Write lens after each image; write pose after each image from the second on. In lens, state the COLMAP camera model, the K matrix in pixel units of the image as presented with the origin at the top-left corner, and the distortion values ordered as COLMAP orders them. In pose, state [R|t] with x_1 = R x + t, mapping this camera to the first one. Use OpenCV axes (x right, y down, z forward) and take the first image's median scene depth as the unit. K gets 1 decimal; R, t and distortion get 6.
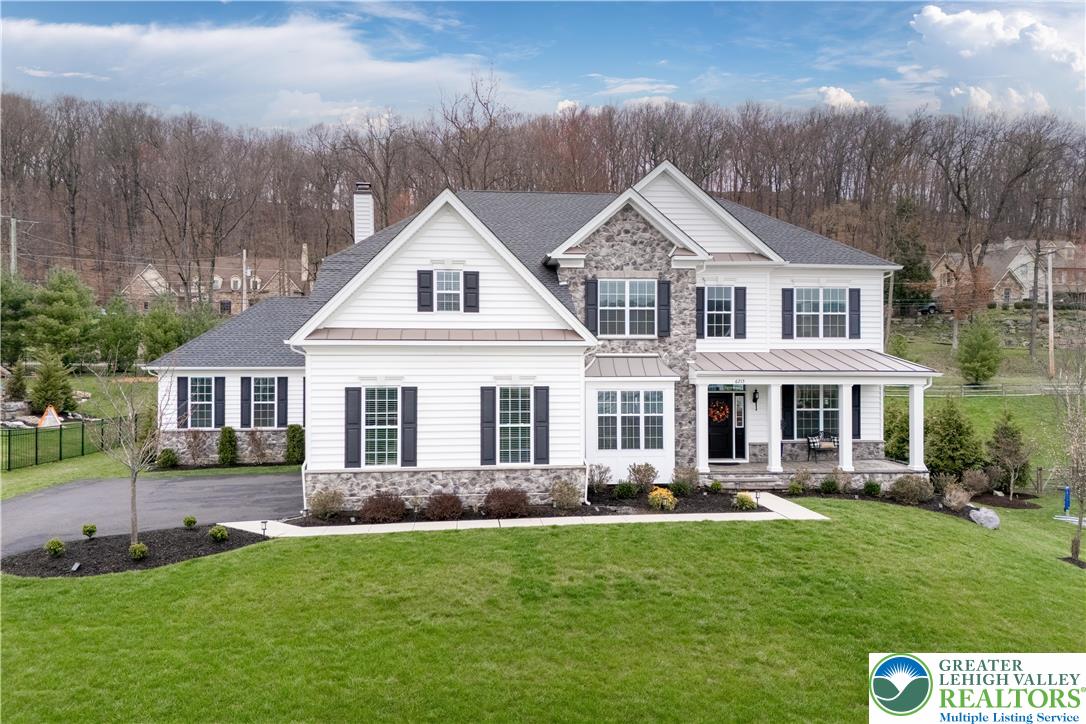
lens RADIAL K [[796.3, 0, 541.9], [0, 796.3, 367.1], [0, 0, 1]] dist [0.103730, -0.184398]
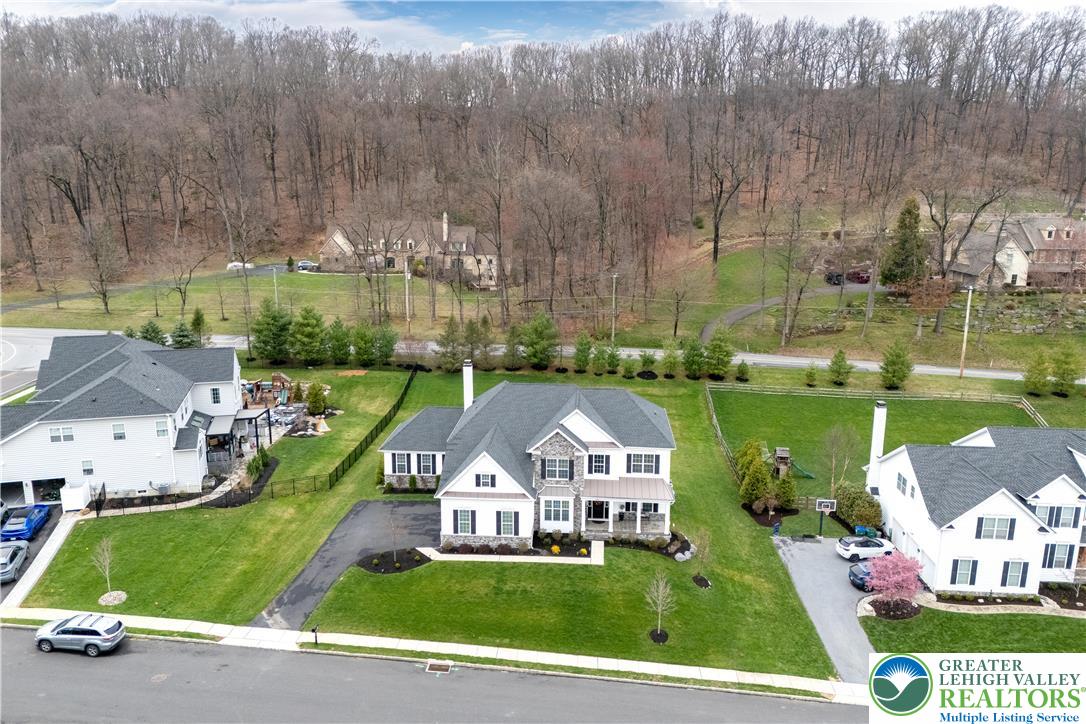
lens RADIAL K [[784.8, 0, 543.0], [0, 784.8, 362.0], [0, 0, 1]] dist [0.099114, -0.097299]
pose [[0.985044, 0.041592, -0.167211, 0.492359], [-0.005685, 0.977746, 0.209714, -0.990643], [0.172212, -0.205627, 0.963359, -1.488053]]
